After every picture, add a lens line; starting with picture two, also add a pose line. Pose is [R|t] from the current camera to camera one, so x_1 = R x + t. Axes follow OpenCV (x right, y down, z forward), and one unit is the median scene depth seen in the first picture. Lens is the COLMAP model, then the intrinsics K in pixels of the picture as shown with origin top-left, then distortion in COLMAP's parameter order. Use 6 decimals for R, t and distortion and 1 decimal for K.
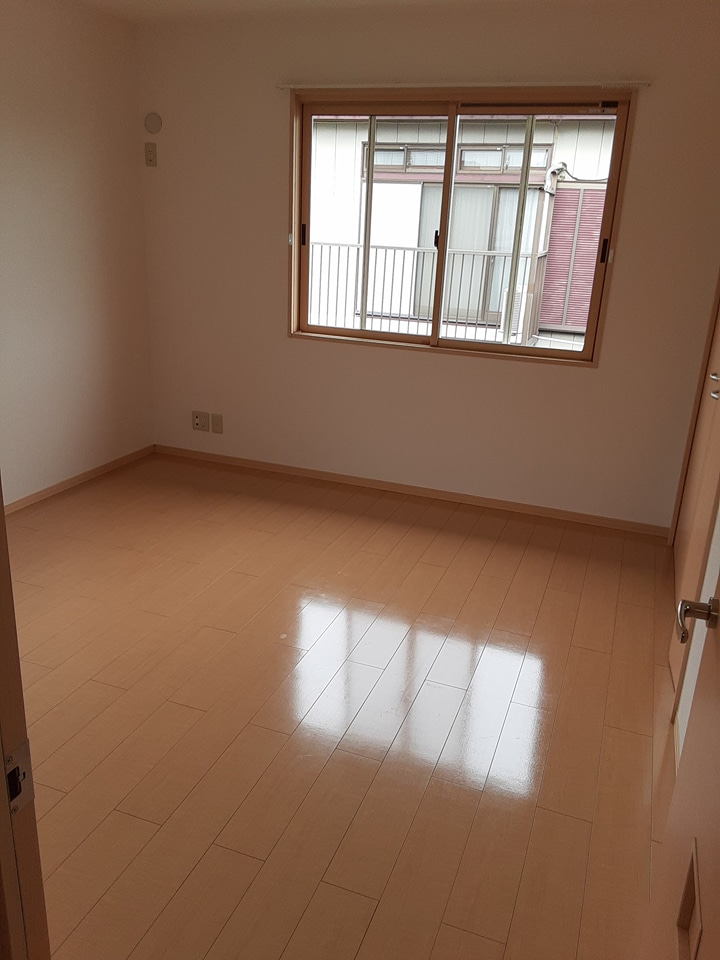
lens RADIAL K [[784.8, 0, 363.5], [0, 784.8, 477.9], [0, 0, 1]] dist [0.067320, -0.092677]
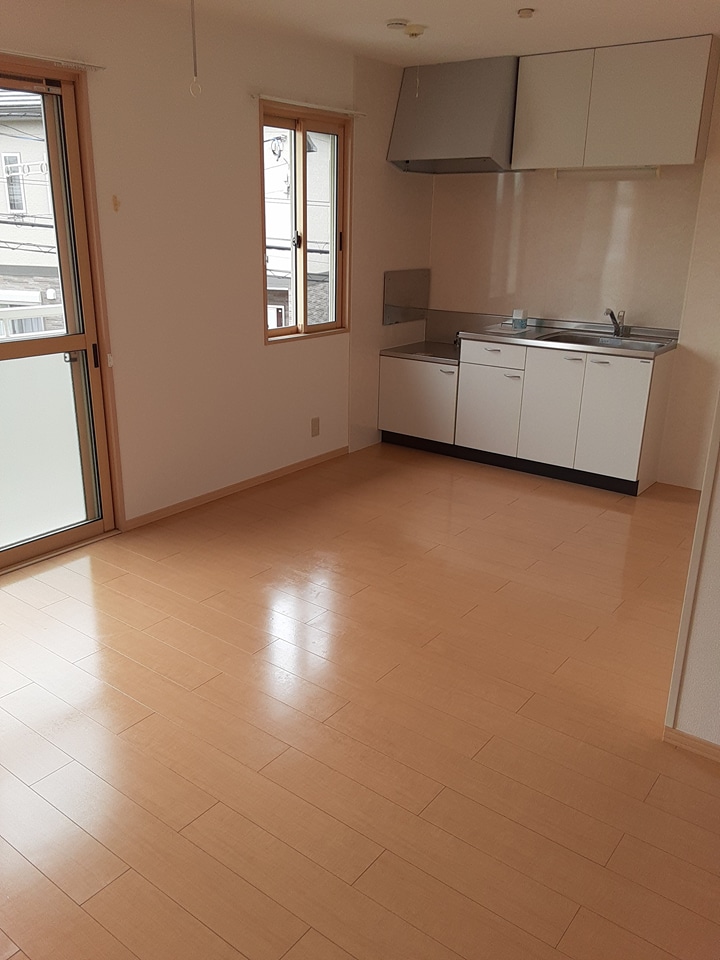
lens RADIAL K [[784.8, 0, 361.7], [0, 784.8, 479.2], [0, 0, 1]] dist [0.067320, -0.092677]
pose [[0.274427, -0.337459, 0.900450, -0.567400], [0.302886, 0.919071, 0.252128, -0.177415], [-0.912661, 0.203543, 0.354430, 0.451974]]
